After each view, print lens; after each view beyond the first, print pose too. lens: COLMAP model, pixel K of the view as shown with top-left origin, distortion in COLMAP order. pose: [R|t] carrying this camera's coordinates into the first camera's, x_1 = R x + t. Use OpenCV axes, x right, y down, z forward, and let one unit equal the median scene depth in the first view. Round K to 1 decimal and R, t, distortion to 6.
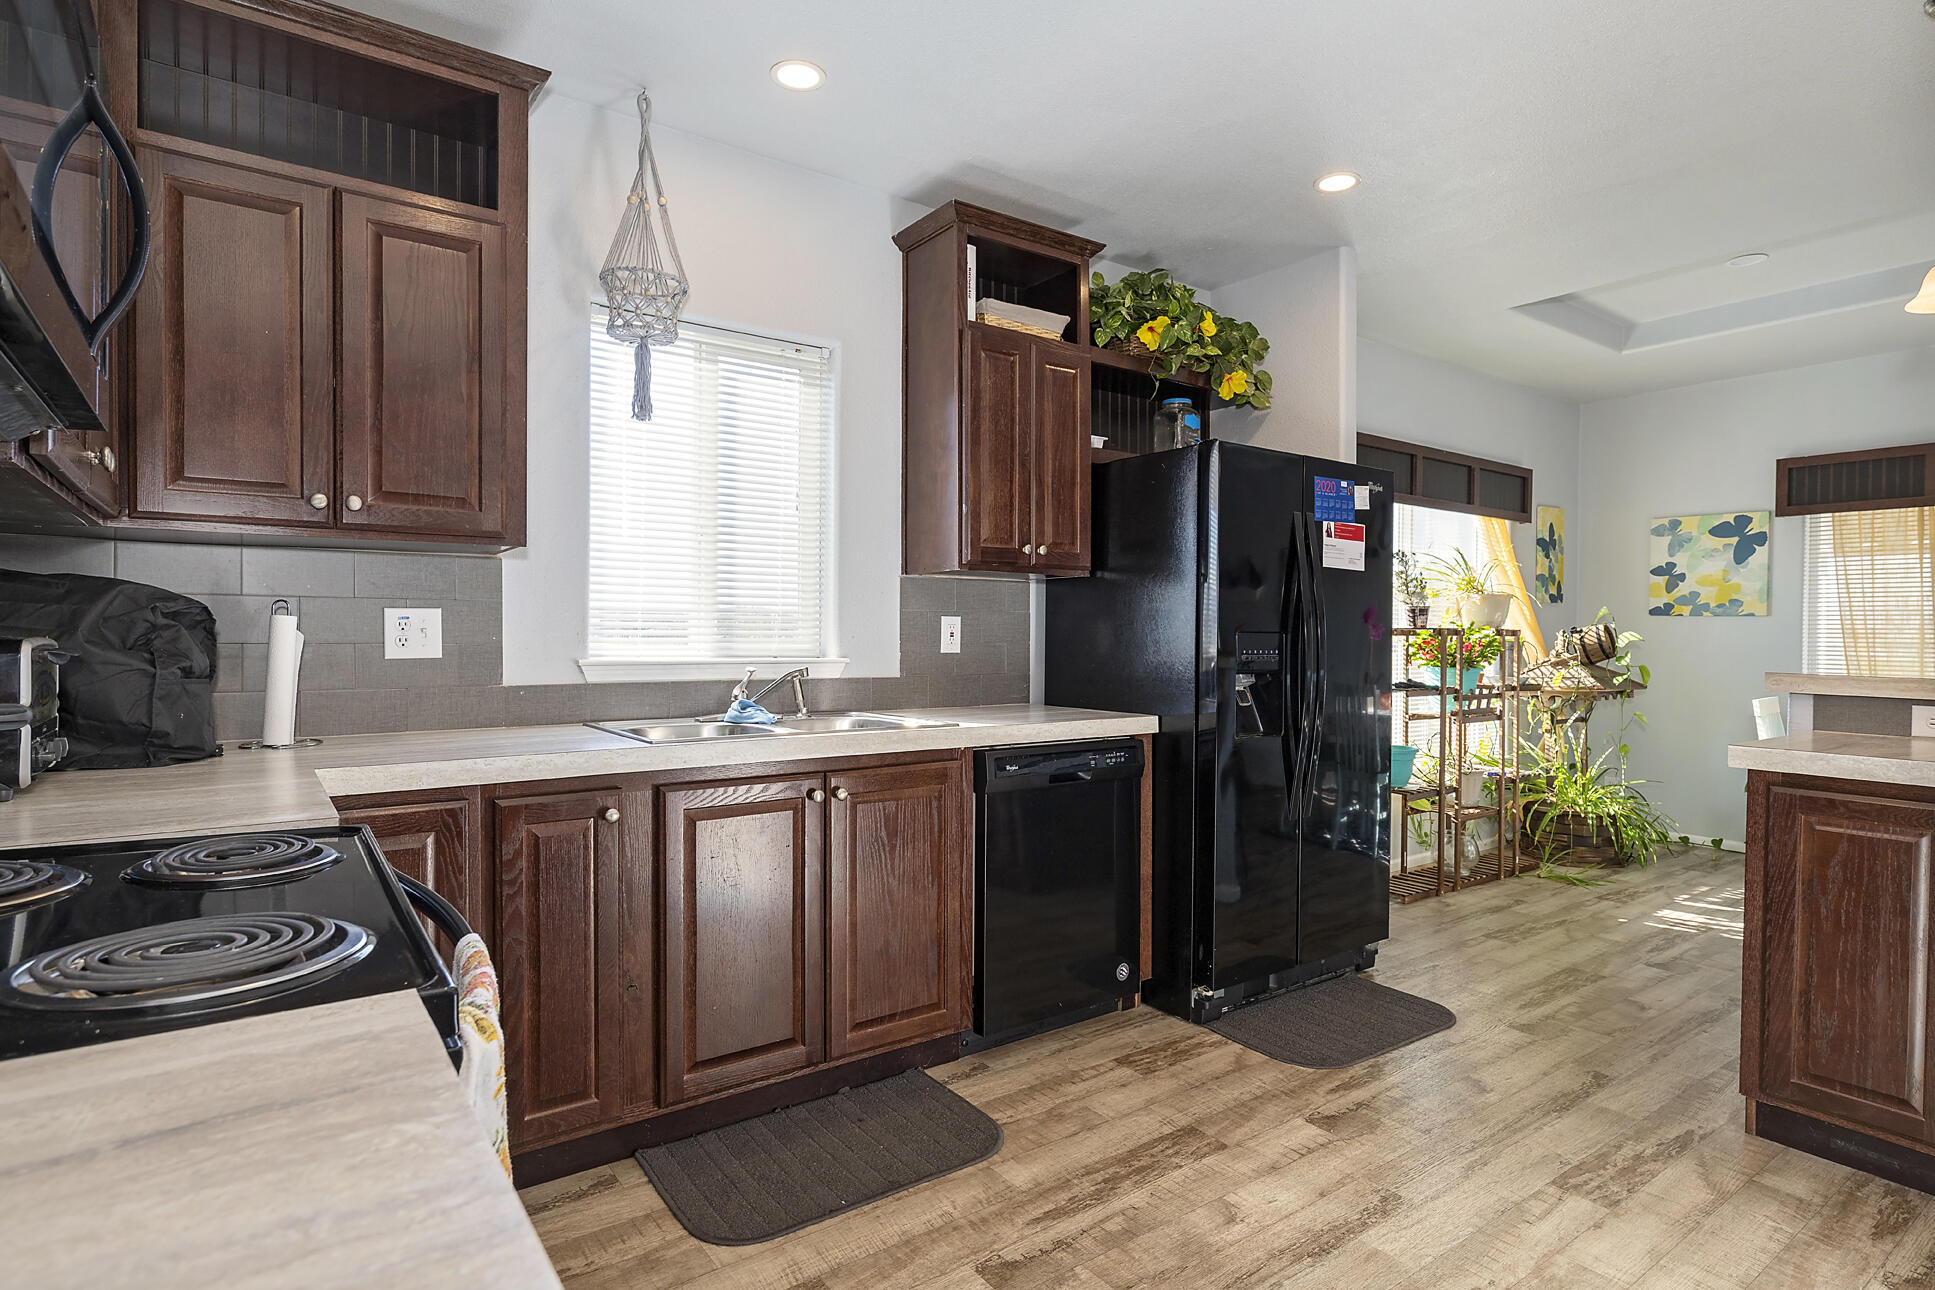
lens RADIAL K [[981.1, 0, 967.5], [0, 981.1, 645.0], [0, 0, 1]] dist [-0.004899, -0.000397]
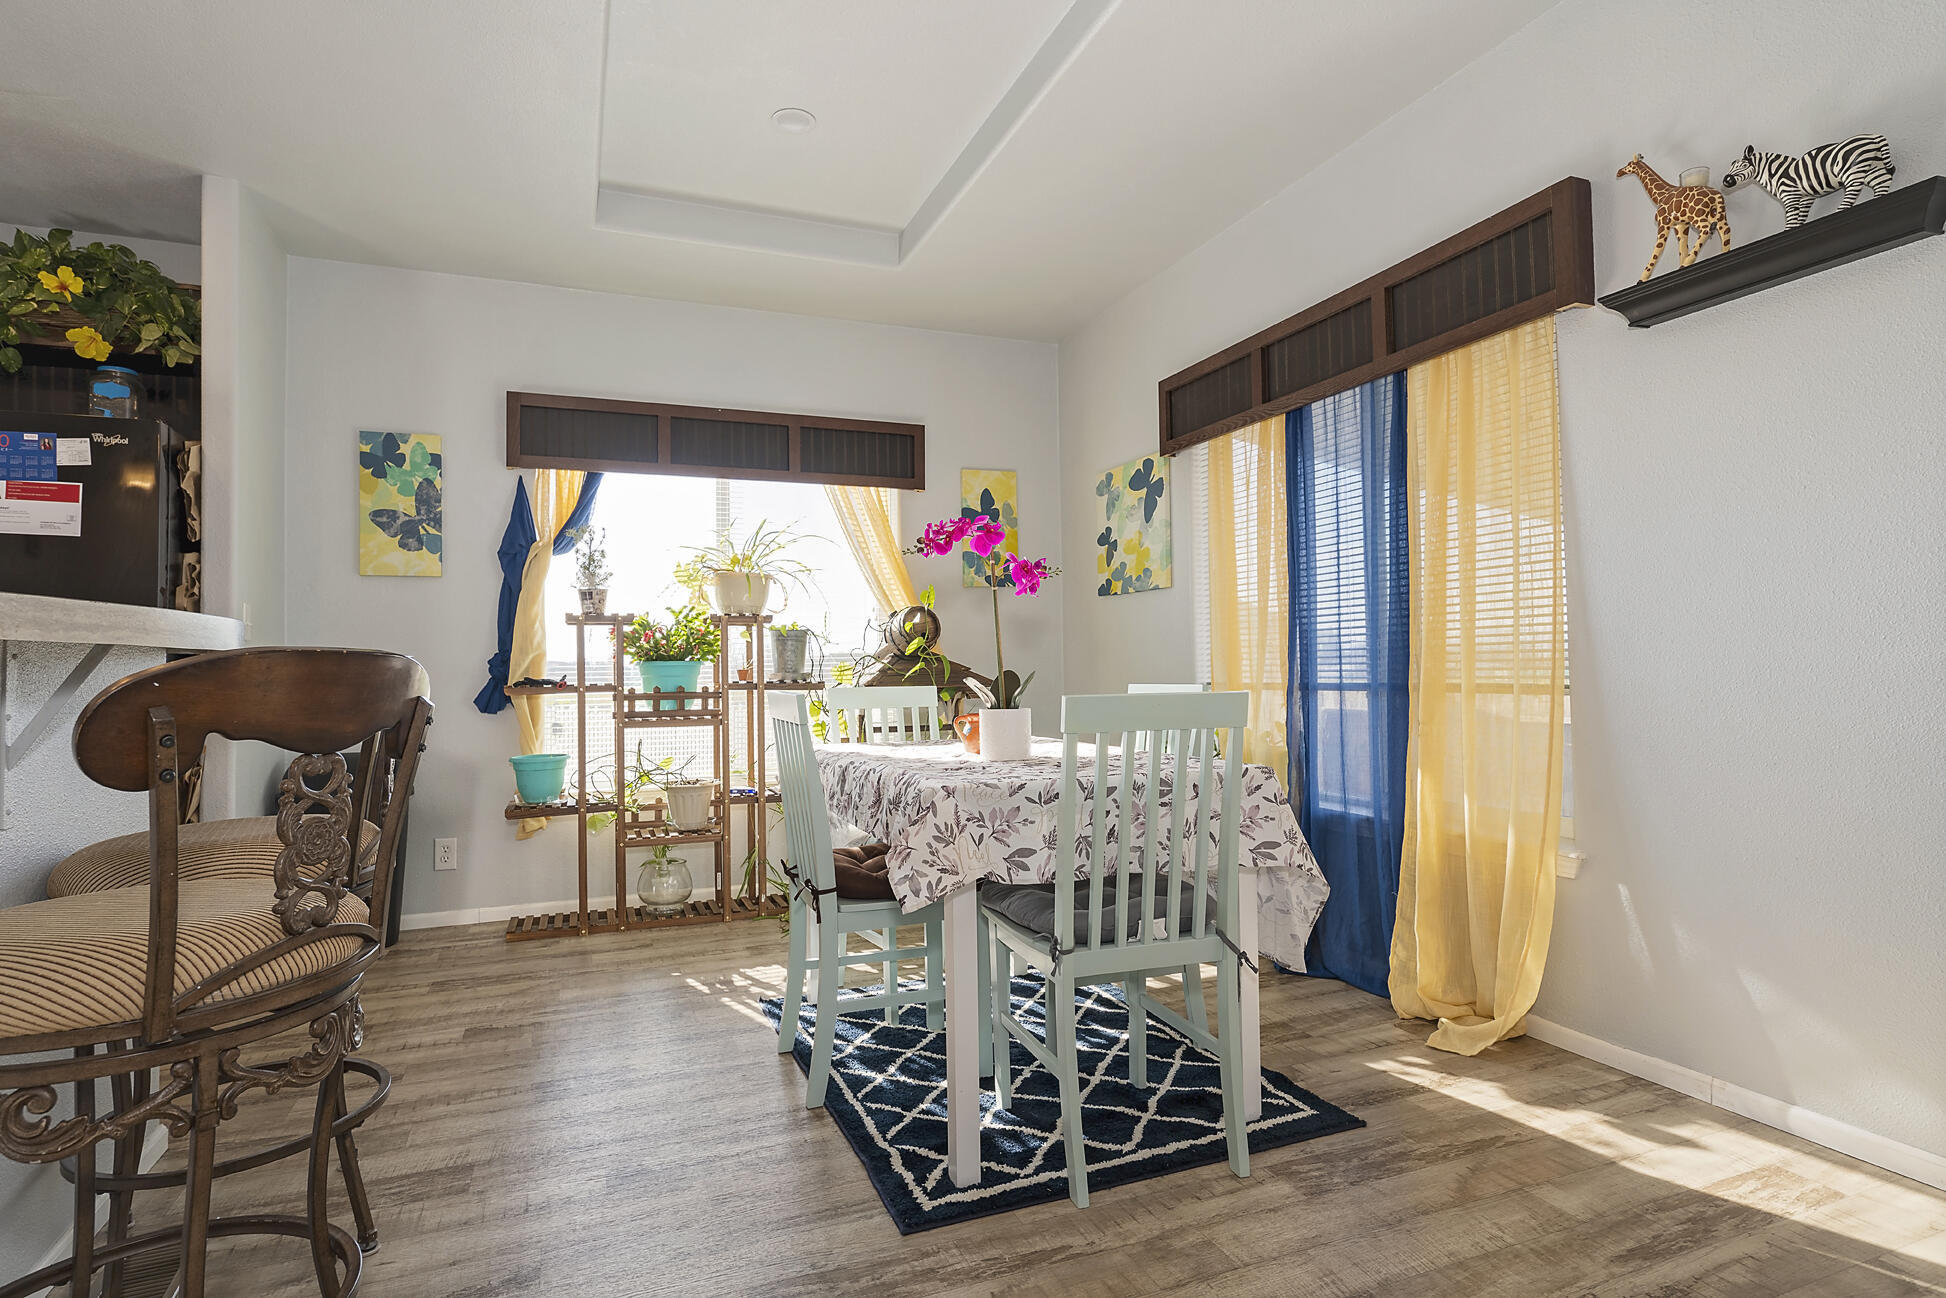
lens RADIAL K [[986.7, 0, 973.0], [0, 986.7, 649.0], [0, 0, 1]] dist [-0.004899, -0.000397]
pose [[0.970733, -0.032156, -0.238001, 0.977407], [0.022226, 0.998771, -0.044289, 0.055895], [0.239132, 0.037703, 0.970255, 0.256180]]
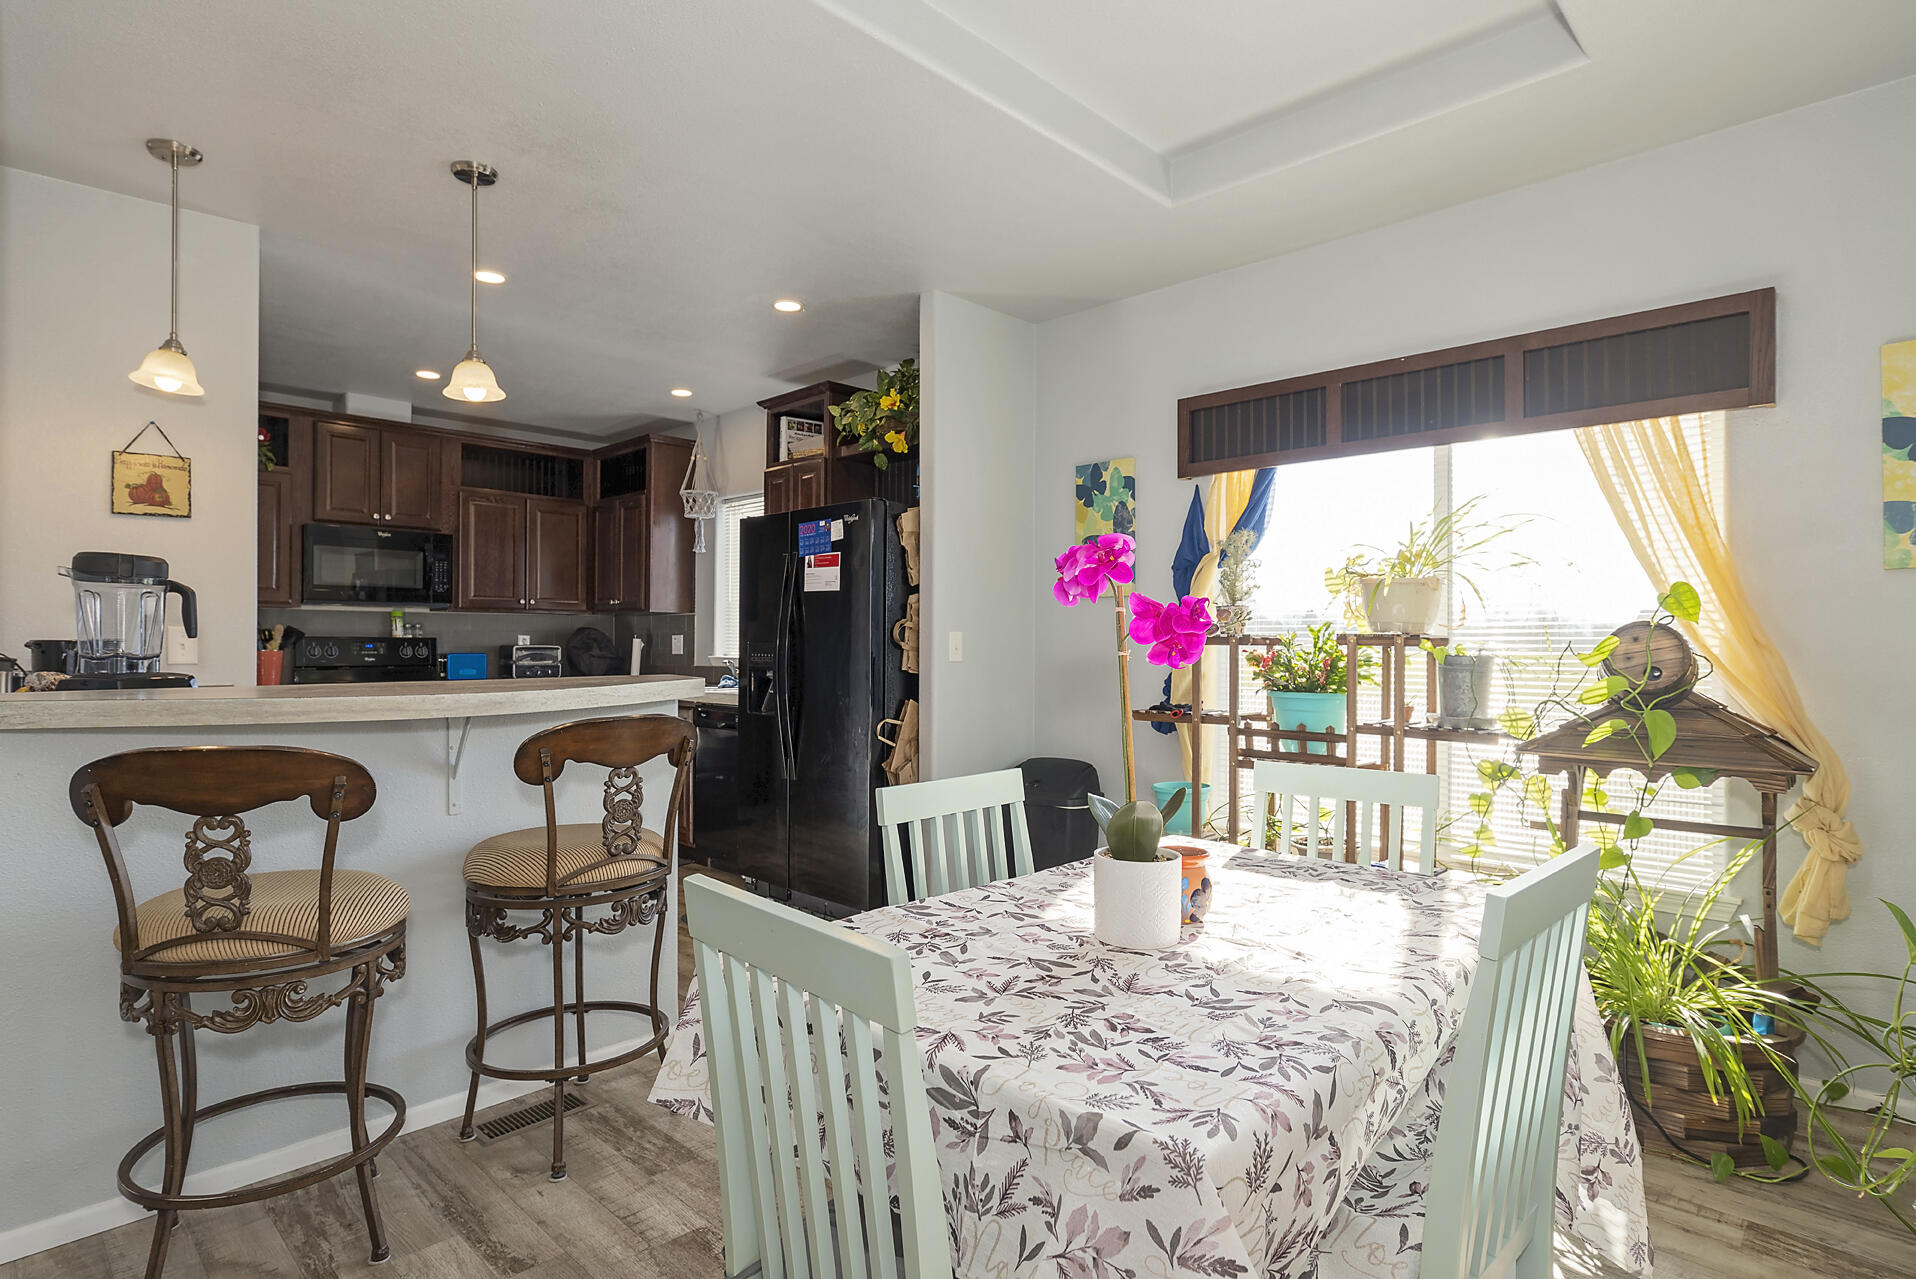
lens RADIAL K [[995.0, 0, 935.9], [0, 995.0, 643.2], [0, 0, 1]] dist [-0.001255, 0.000248]
pose [[0.175401, -0.011057, -0.984435, 1.169126], [-0.020778, 0.999673, -0.014931, 0.003976], [0.984278, 0.023074, 0.175114, 0.648200]]
